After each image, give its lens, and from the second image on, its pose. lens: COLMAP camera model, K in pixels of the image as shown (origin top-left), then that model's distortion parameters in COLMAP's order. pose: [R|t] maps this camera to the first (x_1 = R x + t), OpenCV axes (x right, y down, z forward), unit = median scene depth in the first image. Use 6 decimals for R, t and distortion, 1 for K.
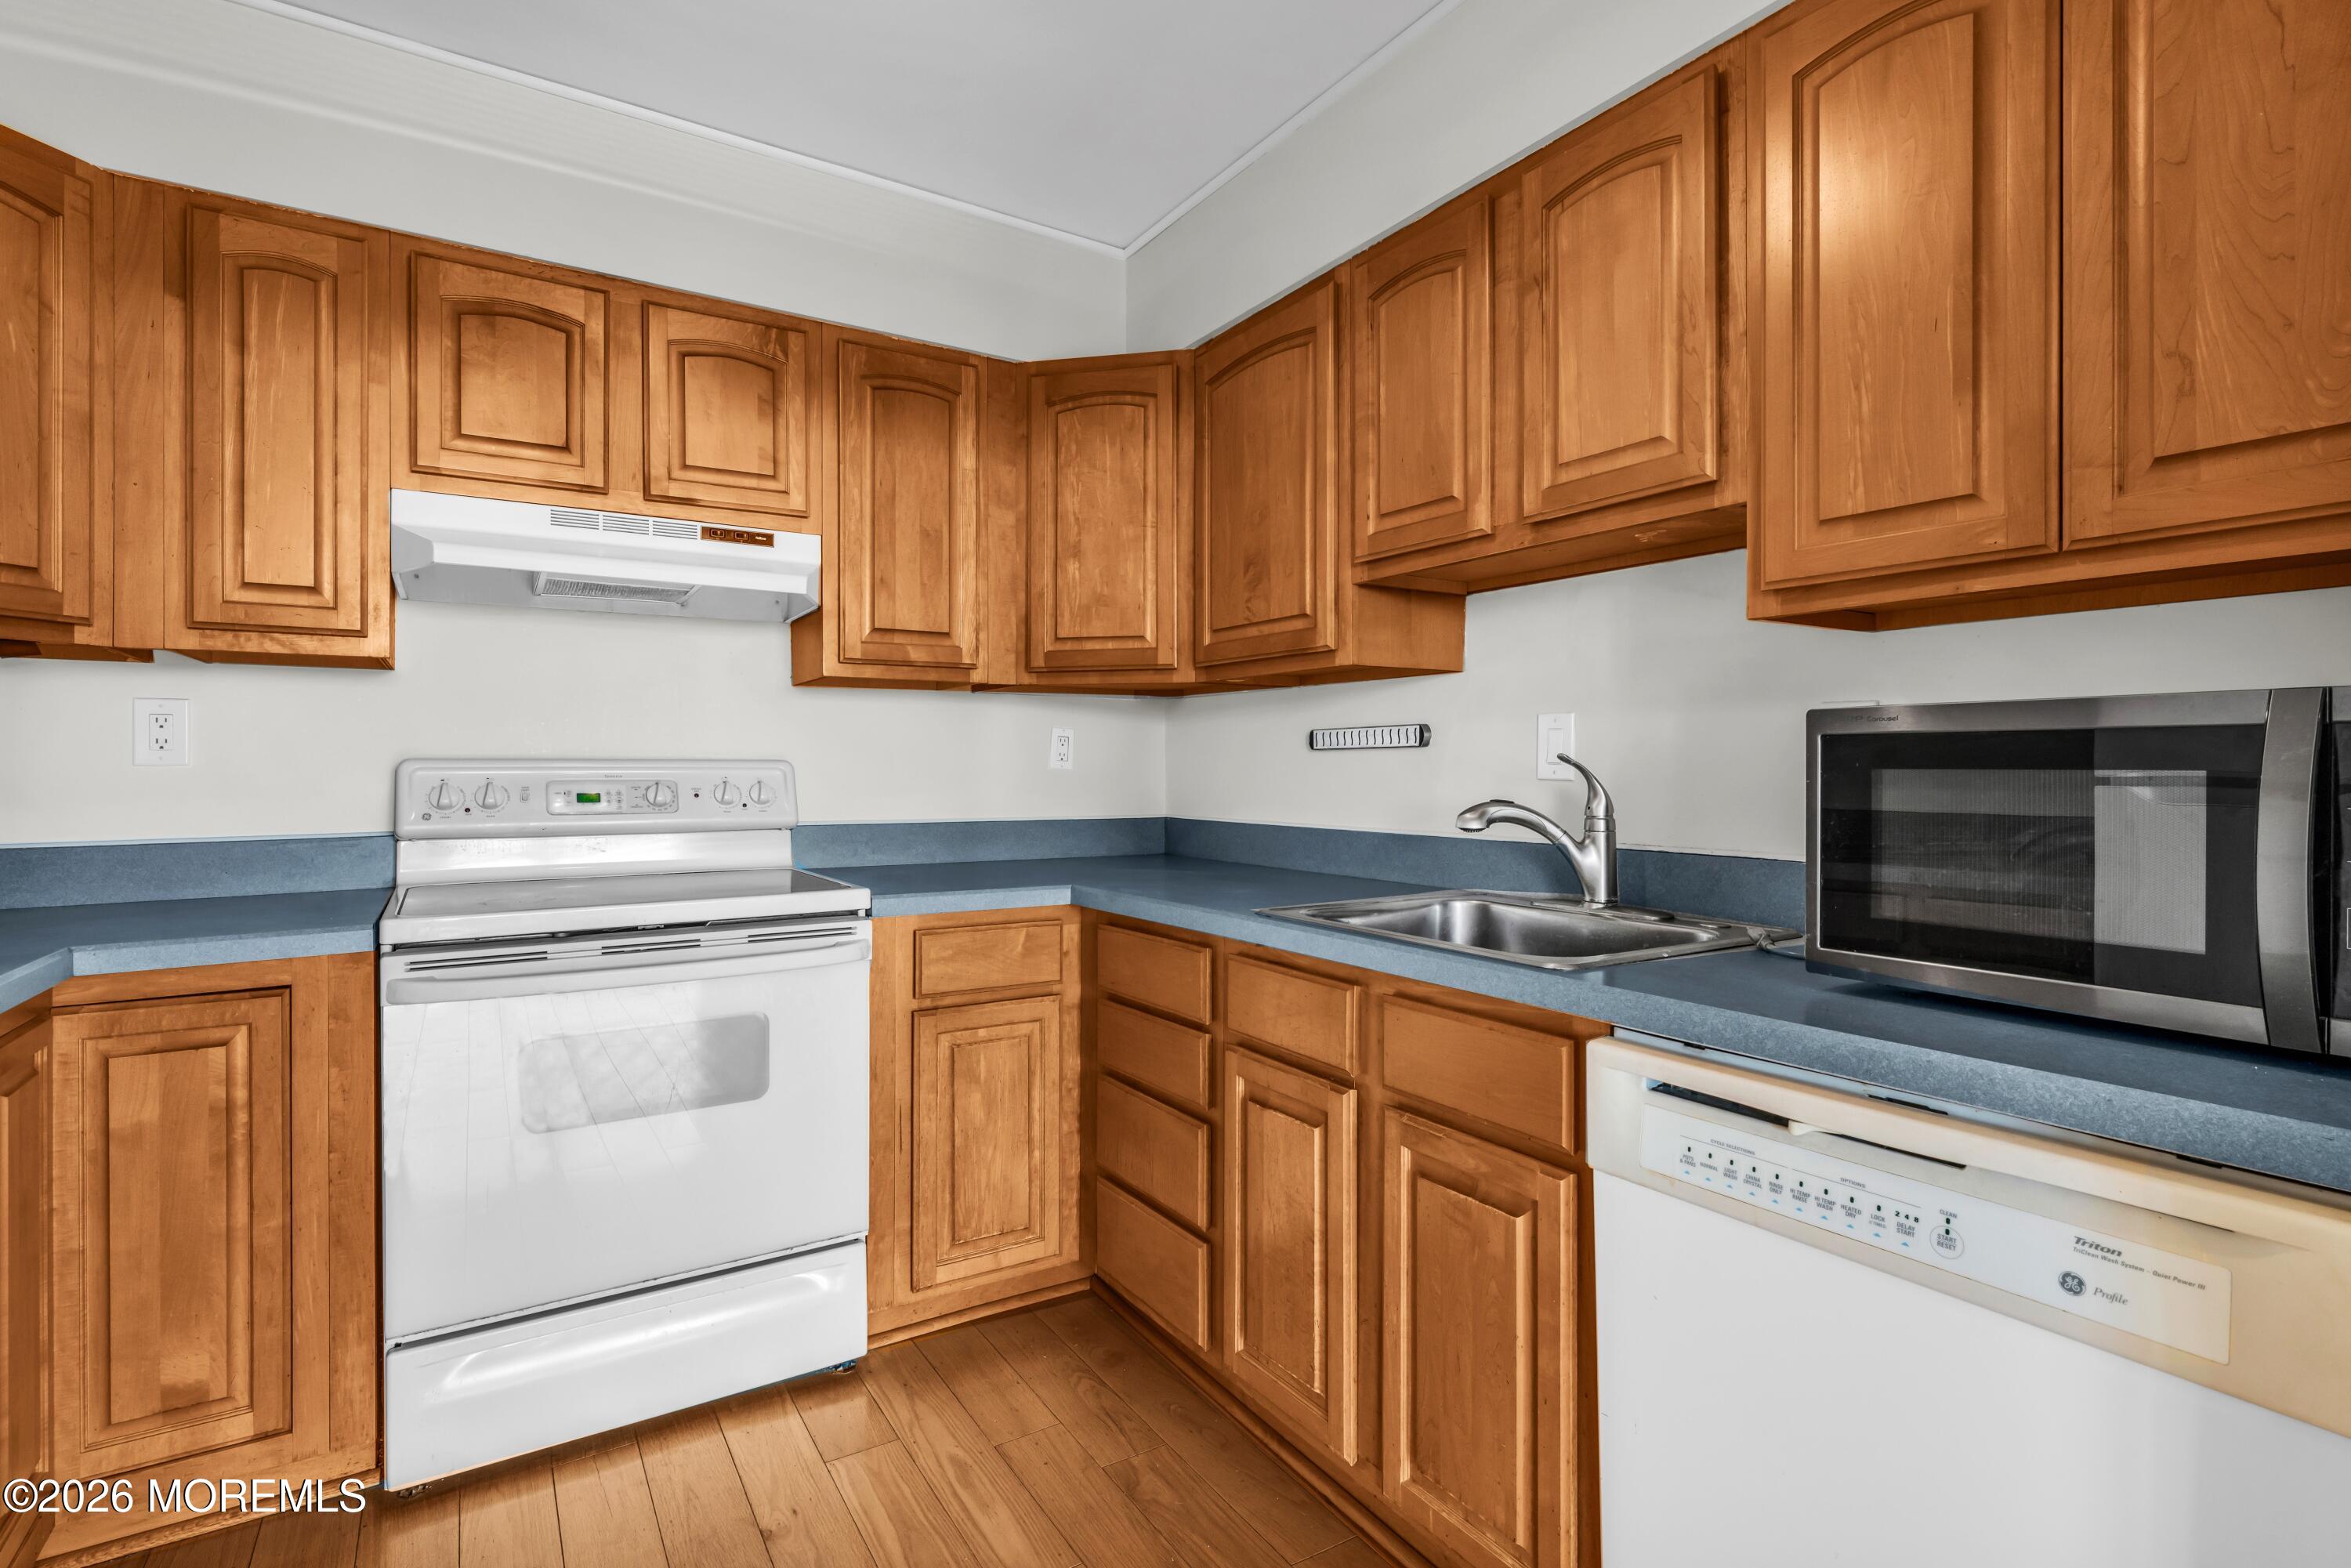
lens RADIAL K [[1110.4, 0, 1179.9], [0, 1110.4, 770.3], [0, 0, 1]] dist [-0.002509, -0.000663]
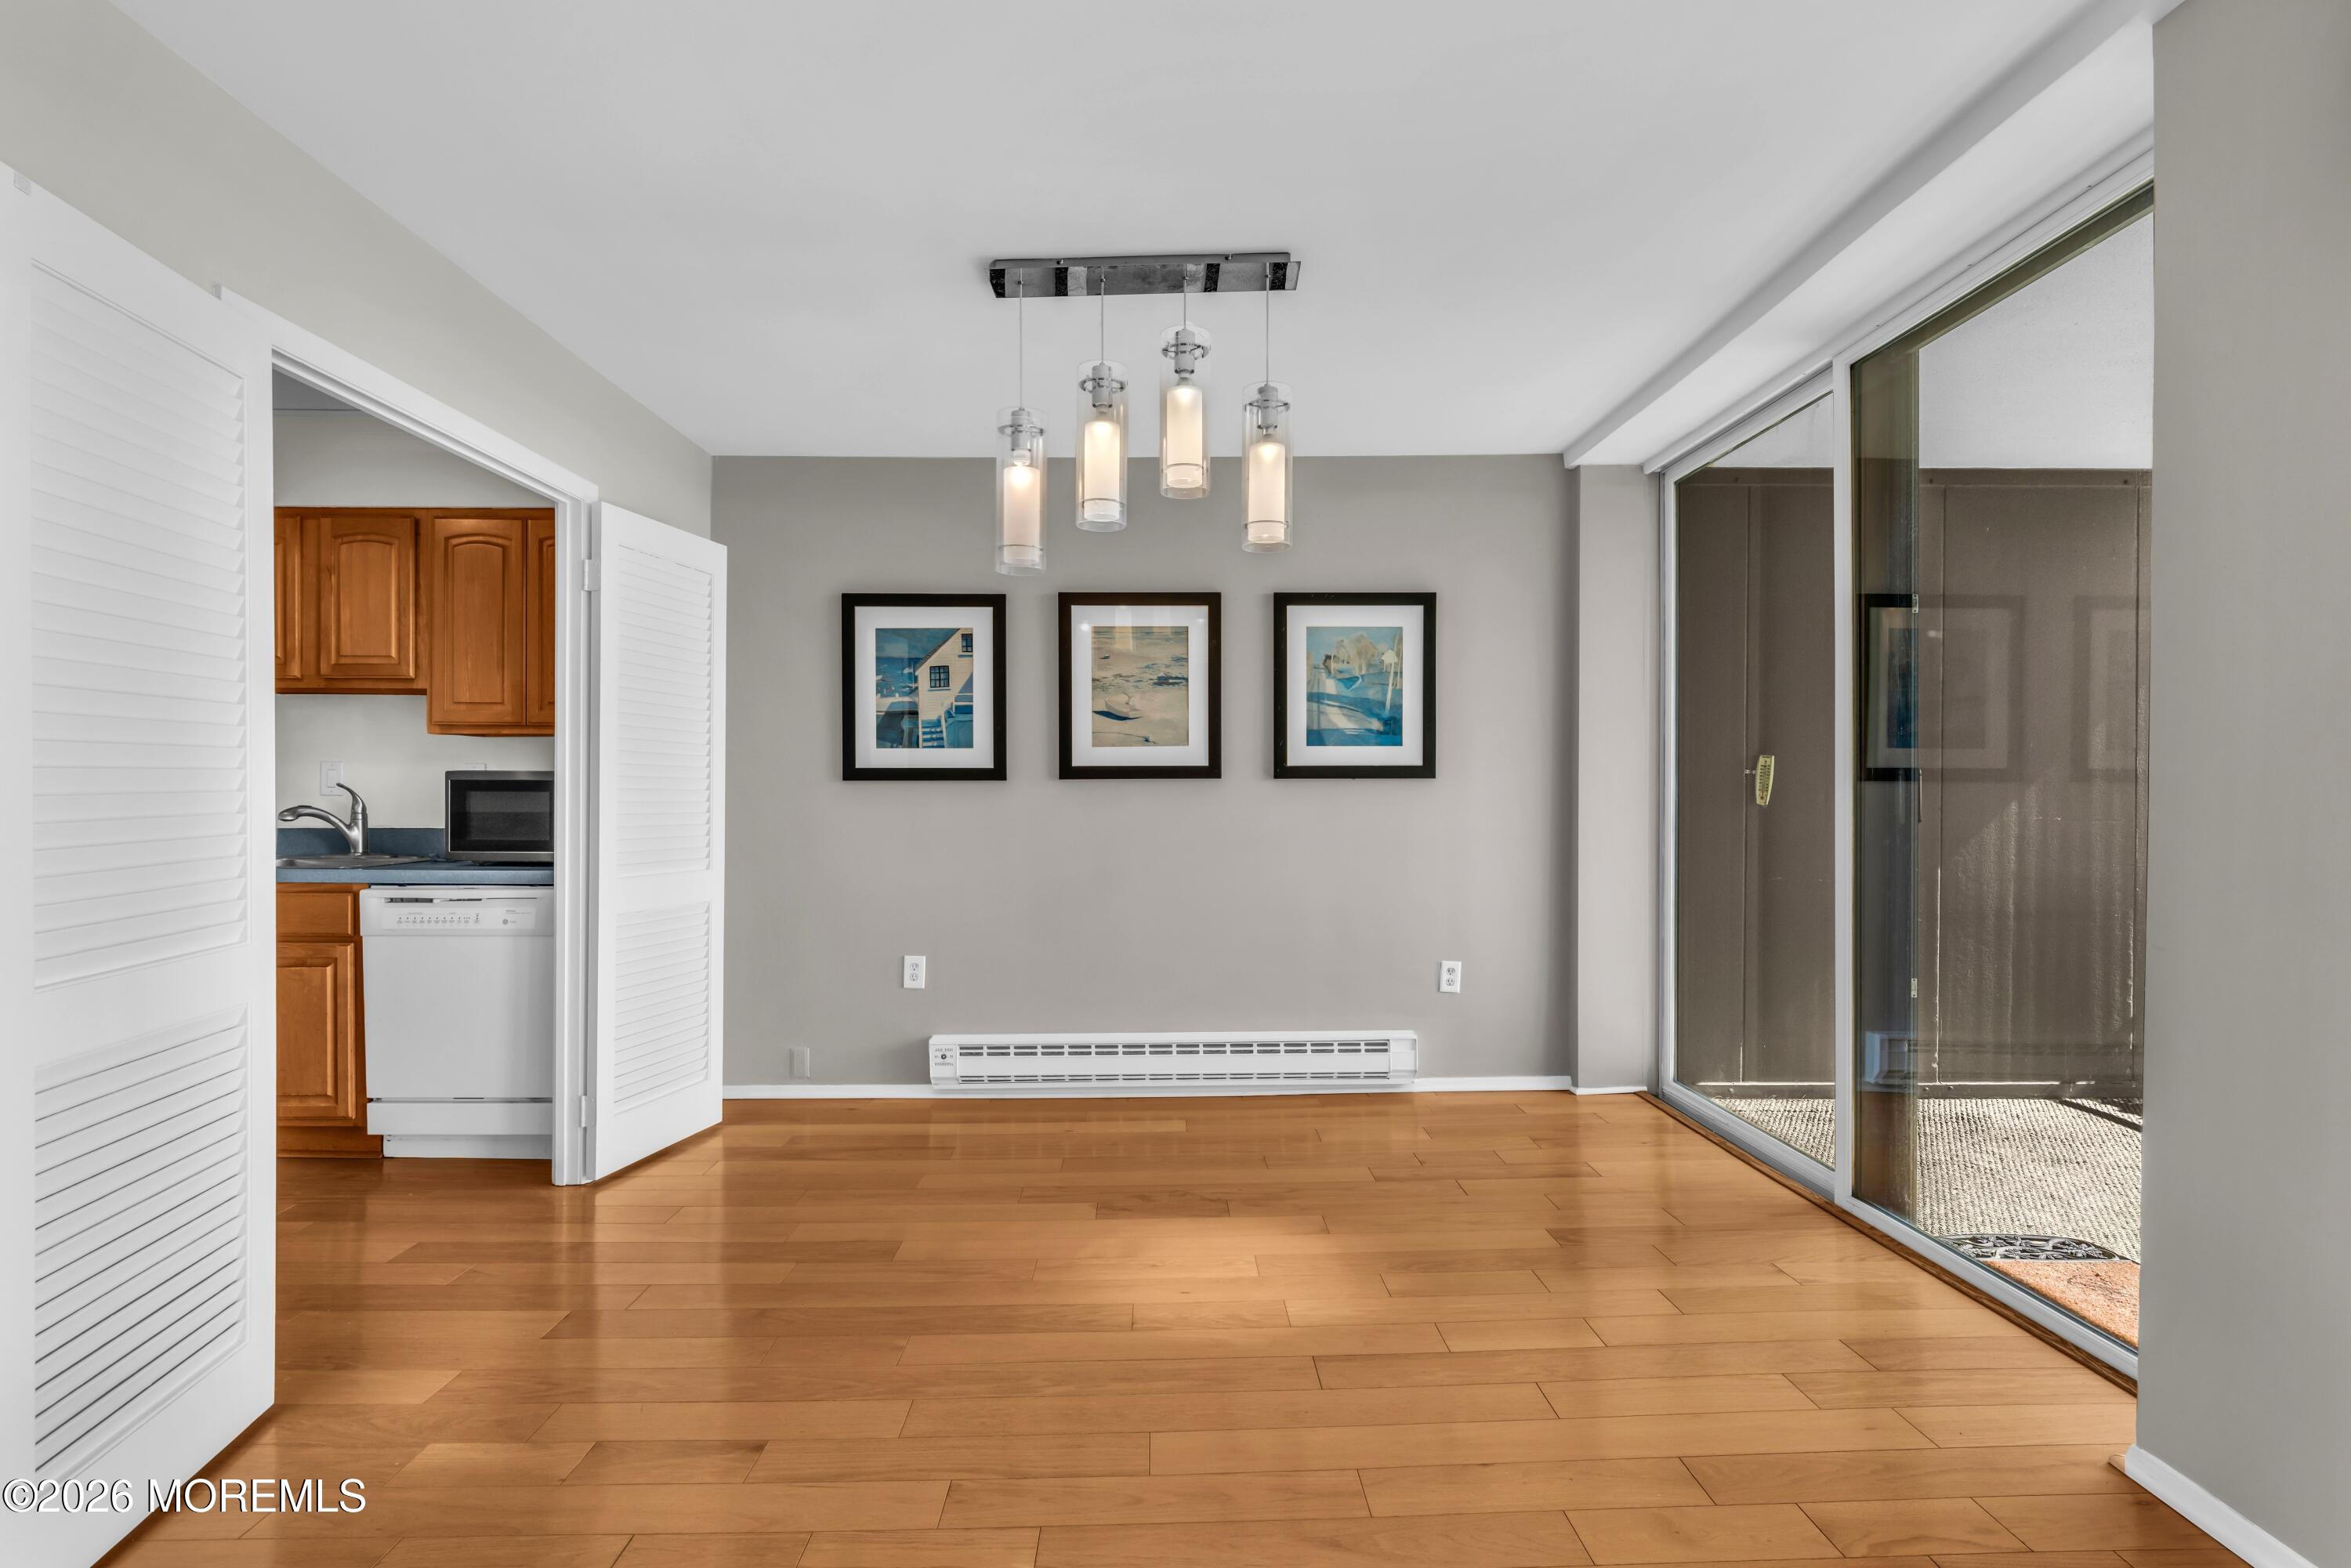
lens RADIAL K [[1125.3, 0, 1165.4], [0, 1125.3, 789.2], [0, 0, 1]] dist [-0.000225, -0.000085]
pose [[0.536719, -0.000309, 0.843761, -0.584274], [-0.000426, 1.000000, 0.000637, -0.005543], [-0.843761, -0.000702, 0.536719, -1.394144]]
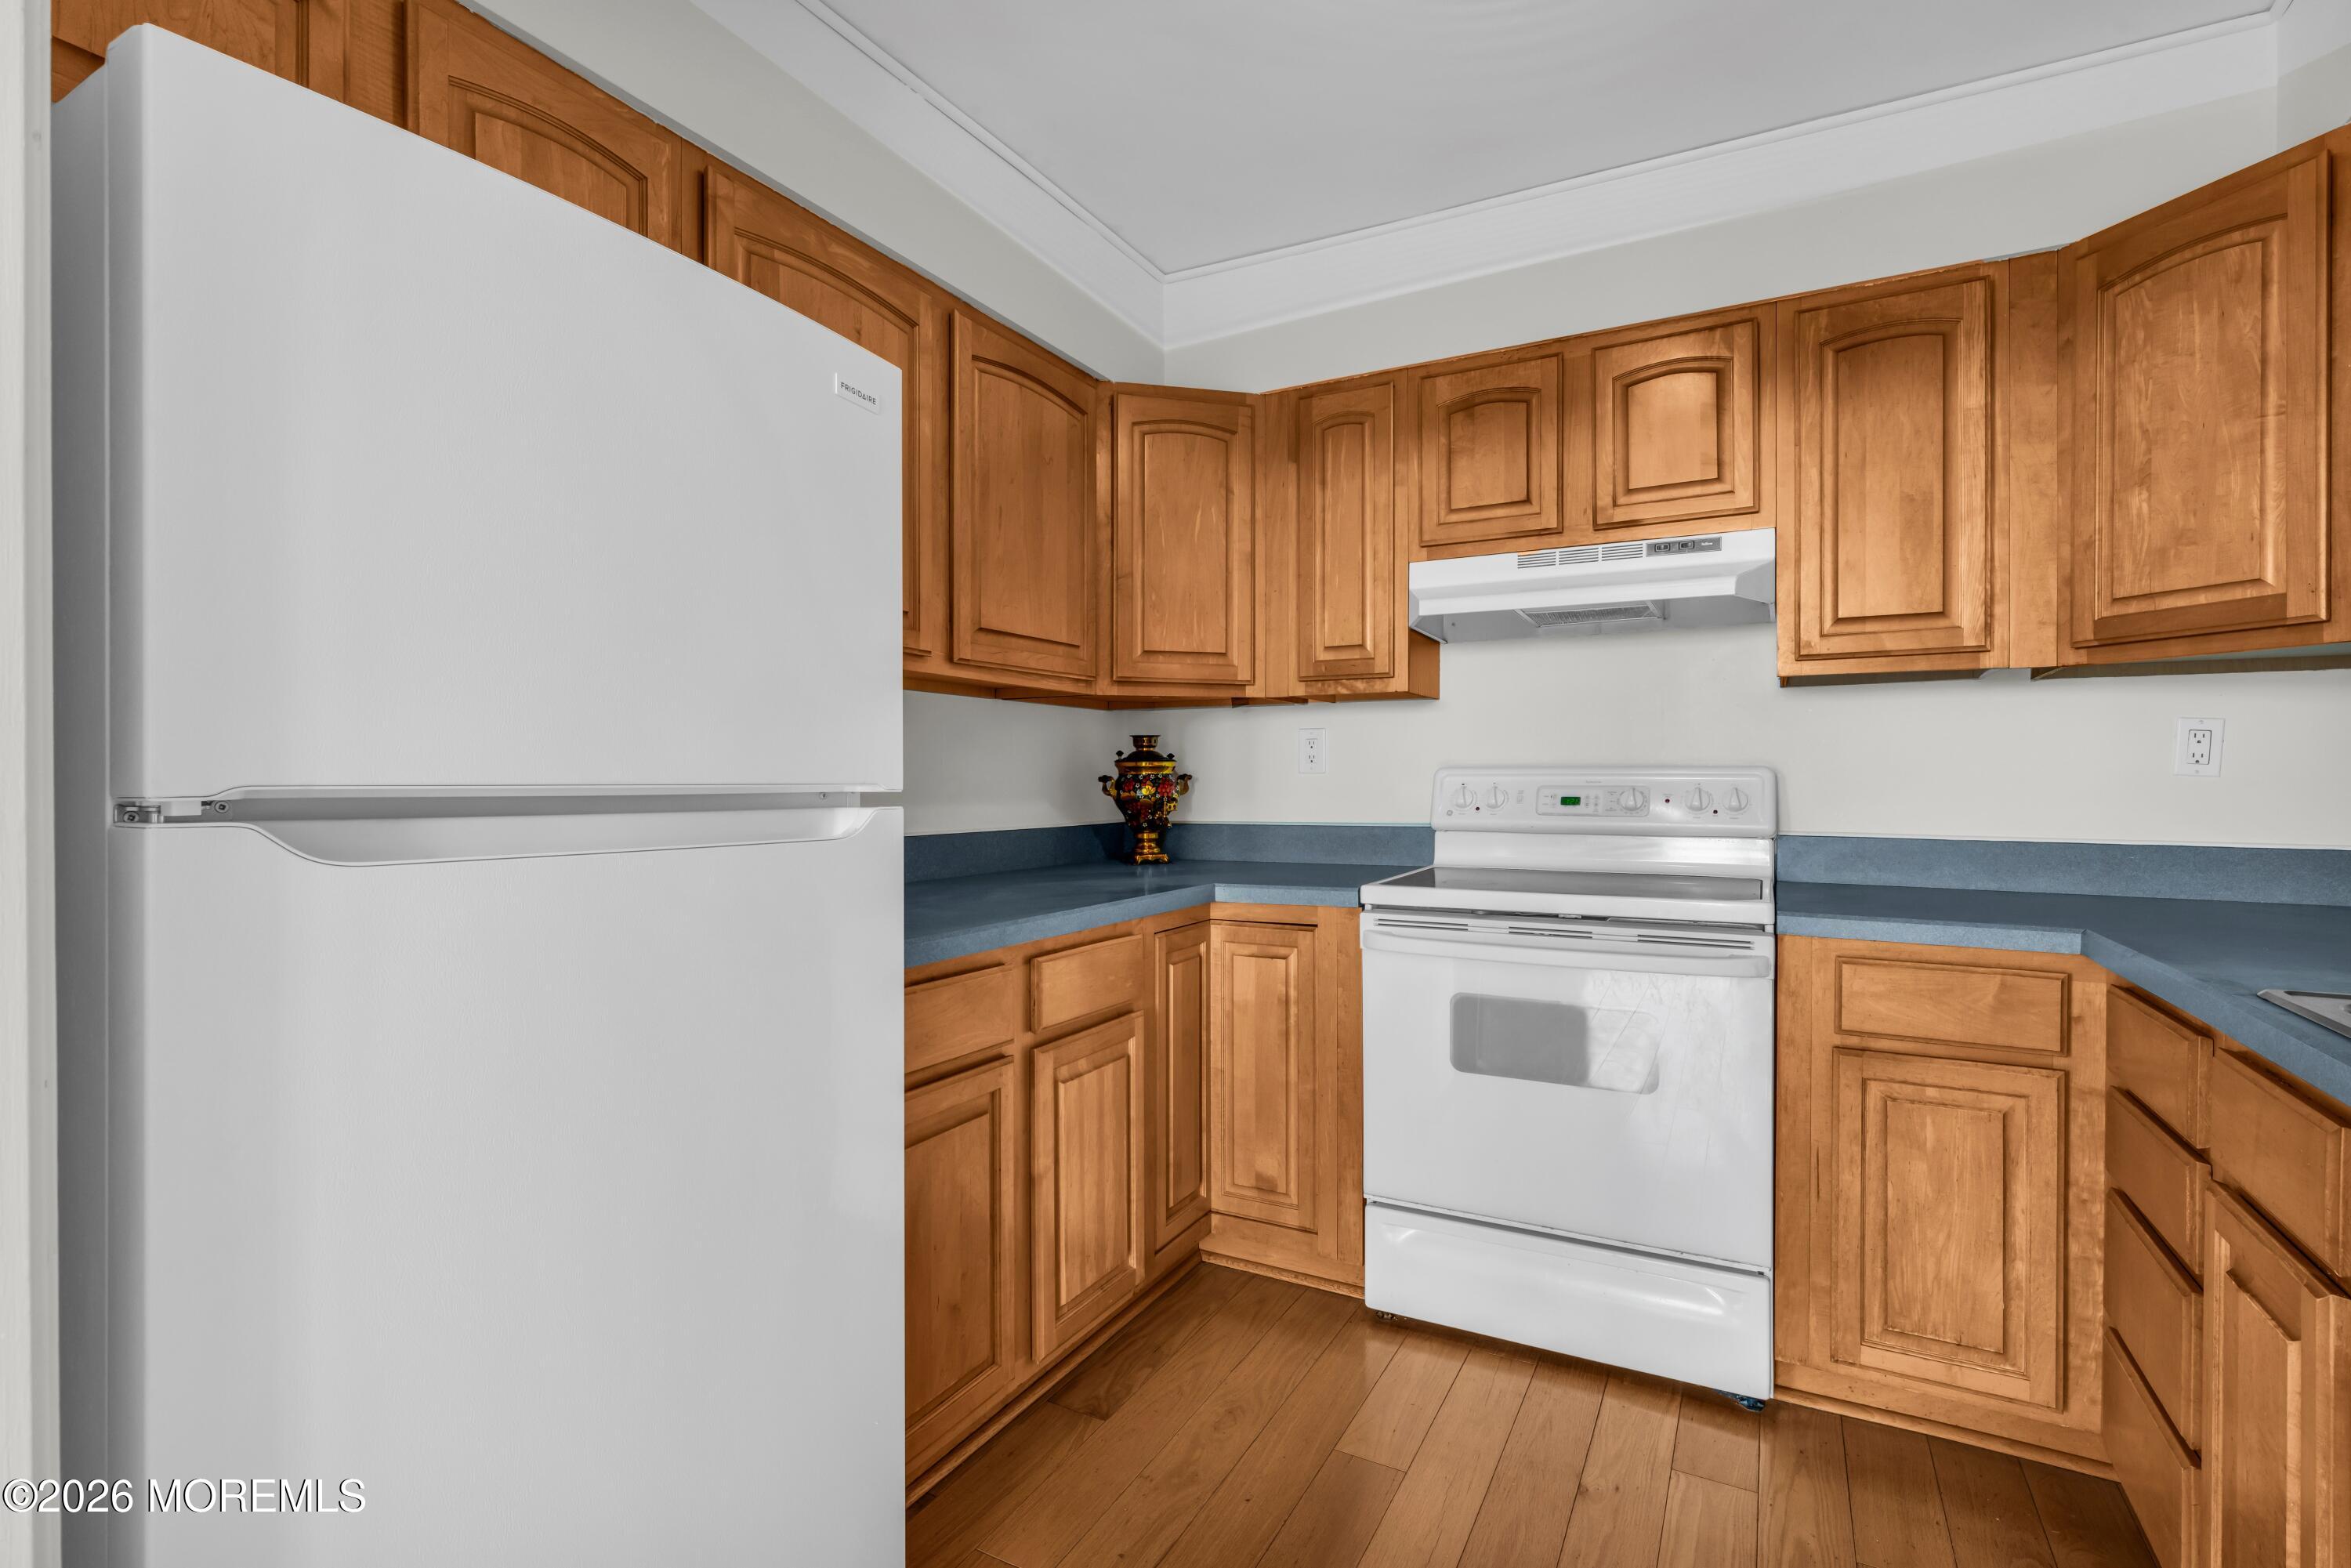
lens RADIAL K [[1112.9, 0, 1175.5], [0, 1112.9, 784.0], [0, 0, 1]] dist [-0.001867, -0.000216]
pose [[0.479919, 0.005264, -0.877297, 0.316680], [-0.001646, 0.999986, 0.005100, 0.002843], [0.877311, -0.001003, 0.479921, 0.118991]]
